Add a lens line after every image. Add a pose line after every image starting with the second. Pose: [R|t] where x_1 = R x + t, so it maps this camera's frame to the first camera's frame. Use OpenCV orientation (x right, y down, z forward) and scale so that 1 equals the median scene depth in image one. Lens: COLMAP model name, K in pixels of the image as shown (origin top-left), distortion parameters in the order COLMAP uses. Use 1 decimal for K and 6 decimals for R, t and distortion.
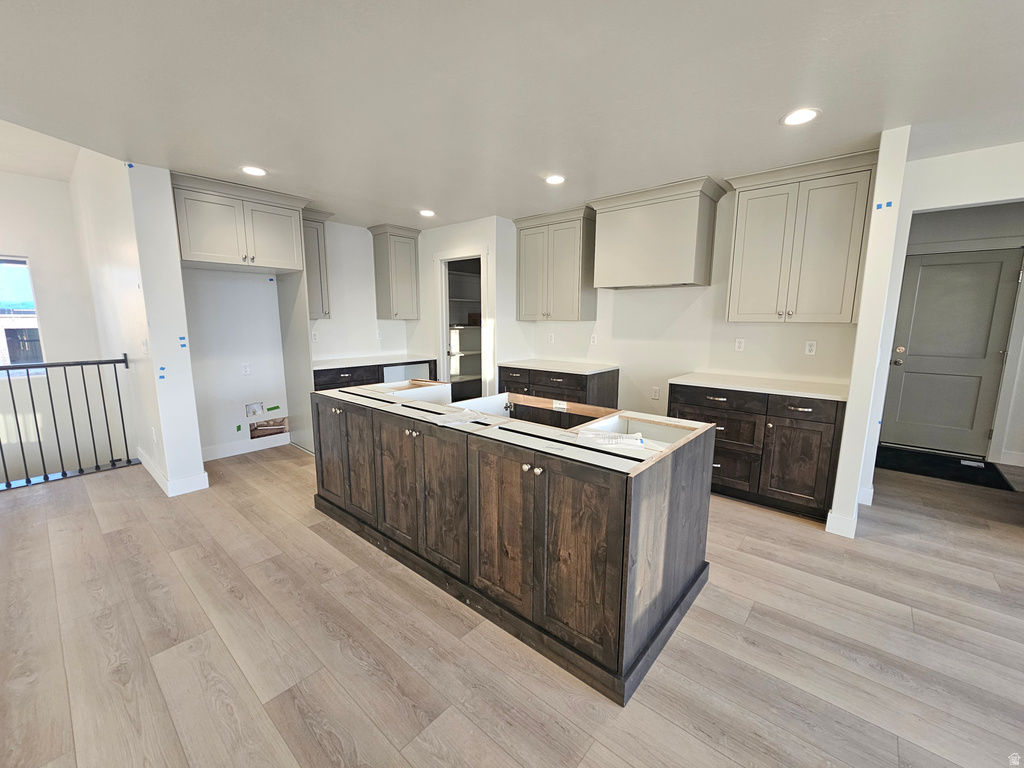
lens RADIAL K [[420.8, 0, 514.6], [0, 420.8, 387.1], [0, 0, 1]] dist [0.001198, 0.000644]
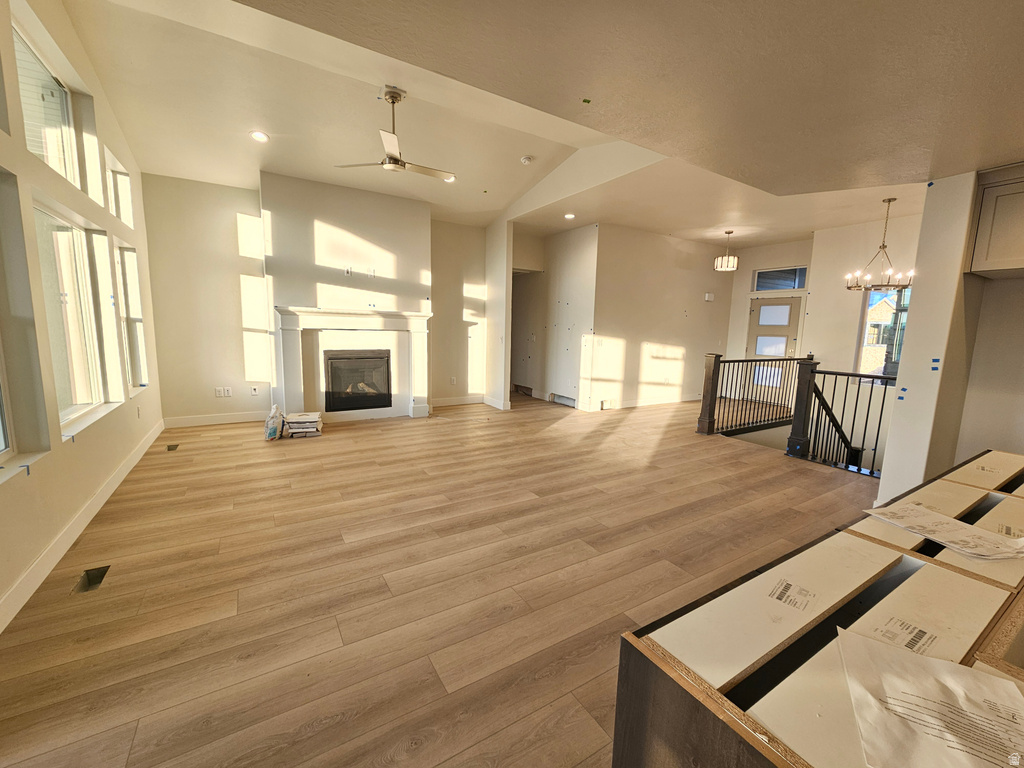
lens RADIAL K [[420.8, 0, 515.9], [0, 420.8, 385.4], [0, 0, 1]] dist [0.001198, 0.000644]
pose [[-0.298194, 0.119394, -0.947009, 0.371520], [-0.179476, 0.967436, 0.178483, -0.071471], [0.937480, 0.223188, -0.267055, 0.460510]]
